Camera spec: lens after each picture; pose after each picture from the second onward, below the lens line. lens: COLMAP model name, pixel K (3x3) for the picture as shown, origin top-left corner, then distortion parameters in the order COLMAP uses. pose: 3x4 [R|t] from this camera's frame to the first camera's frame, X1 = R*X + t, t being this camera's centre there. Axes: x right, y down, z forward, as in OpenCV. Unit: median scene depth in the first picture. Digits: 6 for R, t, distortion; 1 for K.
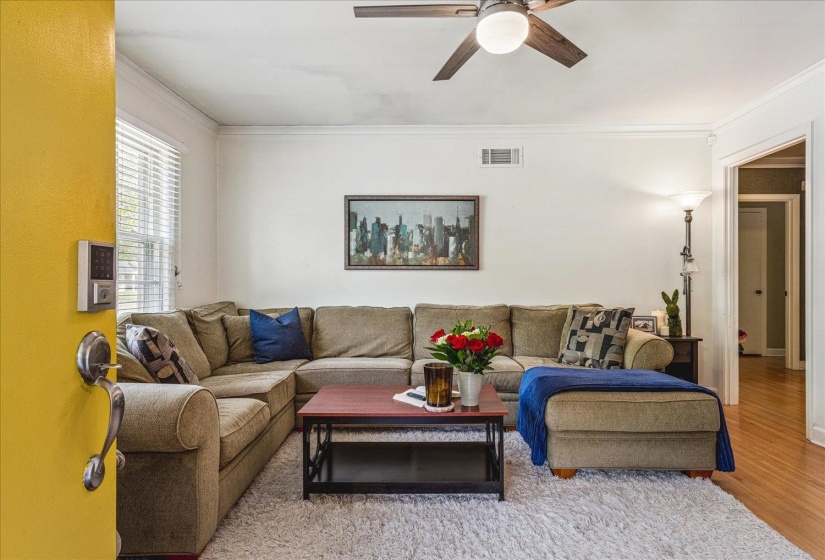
lens RADIAL K [[426.6, 0, 412.5], [0, 426.6, 280.0], [0, 0, 1]] dist [0.001209, 0.000567]
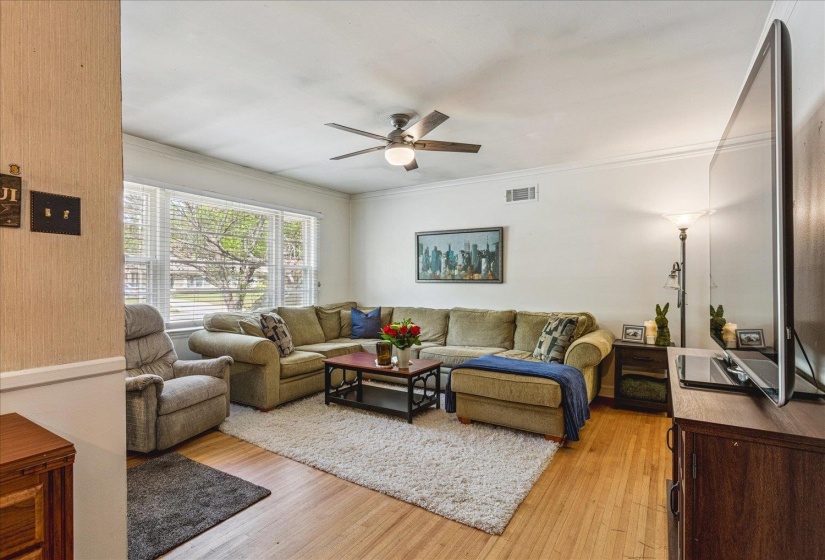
lens RADIAL K [[404.0, 0, 412.5], [0, 404.0, 280.0], [0, 0, 1]] dist [0.002413, 0.000477]
pose [[0.851564, 0.000191, -0.524250, 0.570213], [0.000717, 0.999999, 0.001529, -0.035239], [0.524249, -0.001678, 0.851563, -0.205232]]
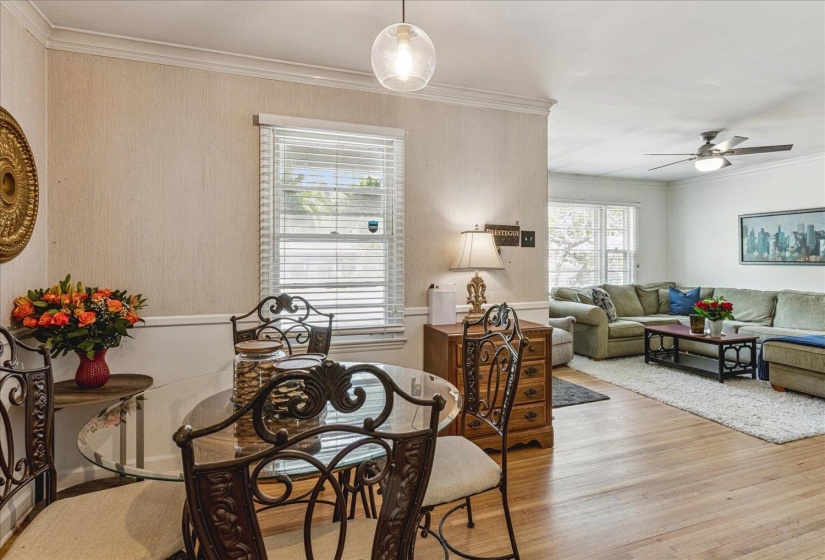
lens RADIAL K [[449.2, 0, 444.8], [0, 449.2, 259.3], [0, 0, 1]] dist [0.001872, 0.001610]
pose [[0.383862, -0.000971, -0.923390, 0.908015], [0.006526, 0.999977, 0.001662, -0.051484], [0.923367, -0.006664, 0.383860, -0.570568]]
